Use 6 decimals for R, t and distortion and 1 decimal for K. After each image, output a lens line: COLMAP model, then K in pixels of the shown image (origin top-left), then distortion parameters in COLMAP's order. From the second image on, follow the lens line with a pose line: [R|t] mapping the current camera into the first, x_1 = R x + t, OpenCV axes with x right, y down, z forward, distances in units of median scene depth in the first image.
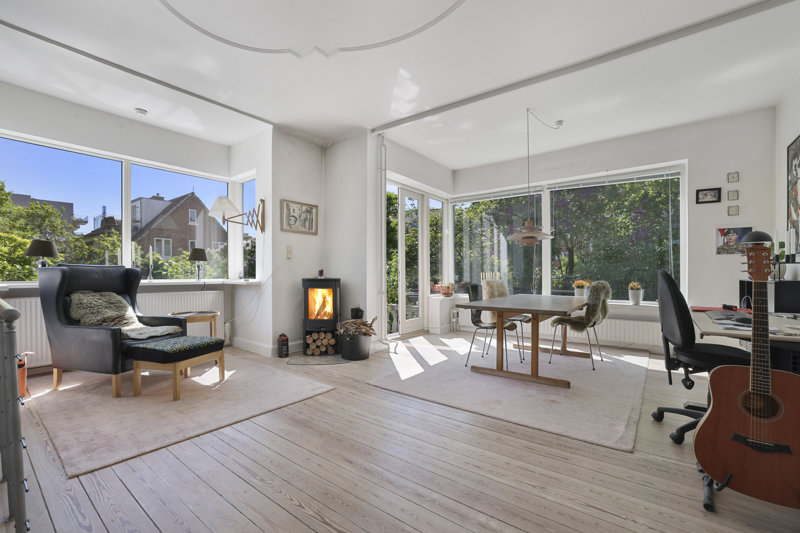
lens RADIAL K [[353.3, 0, 396.2], [0, 353.3, 270.4], [0, 0, 1]] dist [-0.037758, 0.008078]
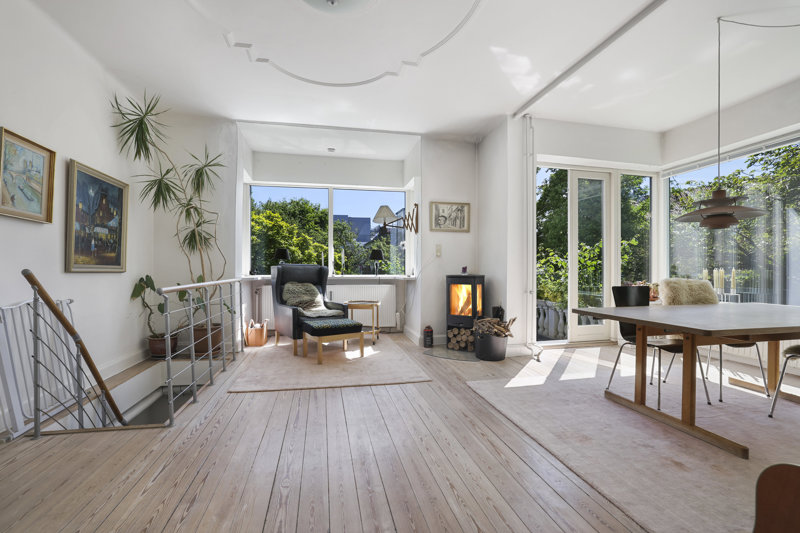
lens RADIAL K [[353.3, 0, 385.9], [0, 353.3, 269.9], [0, 0, 1]] dist [-0.037758, 0.008078]
pose [[0.749687, 0.000949, -0.661792, 0.316549], [0.003807, 0.999976, 0.005747, 0.000854], [0.661781, -0.006828, 0.749666, 0.100780]]
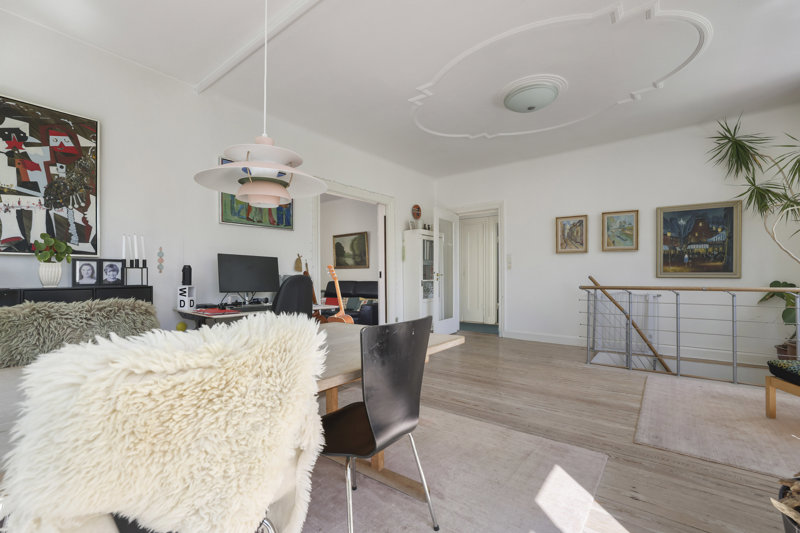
lens RADIAL K [[353.3, 0, 403.1], [0, 353.3, 272.7], [0, 0, 1]] dist [-0.037758, 0.008078]
pose [[-0.999961, 0.002215, -0.008559, 0.224177], [0.002317, 0.999926, -0.011928, 0.003465], [0.008532, -0.011948, -0.999892, 1.289071]]
